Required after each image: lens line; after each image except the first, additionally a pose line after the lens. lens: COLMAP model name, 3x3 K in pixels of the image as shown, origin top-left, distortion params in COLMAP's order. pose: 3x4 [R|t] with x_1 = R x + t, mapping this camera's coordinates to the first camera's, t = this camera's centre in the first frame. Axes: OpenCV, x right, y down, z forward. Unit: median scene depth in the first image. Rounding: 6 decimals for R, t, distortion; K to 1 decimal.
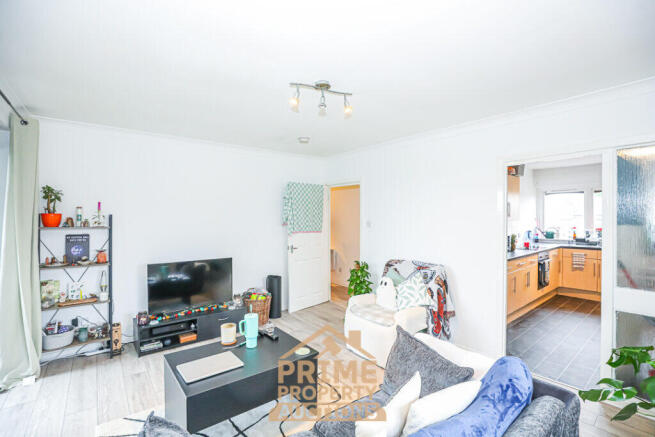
lens RADIAL K [[299.2, 0, 328.0], [0, 299.2, 212.8], [0, 0, 1]] dist [-0.028853, 0.000106]
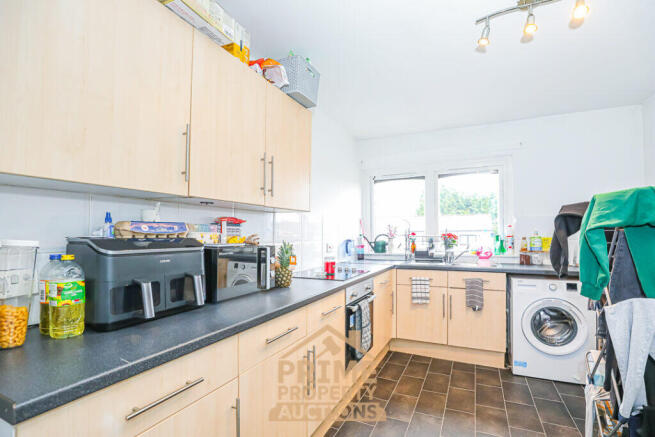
lens RADIAL K [[314.0, 0, 327.5], [0, 314.0, 218.5], [0, 0, 1]] dist [-0.034521, -0.000174]
pose [[0.904505, 0.017219, 0.426115, 0.416484], [-0.000347, 0.999214, -0.039642, 0.046528], [-0.426462, 0.035708, 0.903800, 0.503548]]
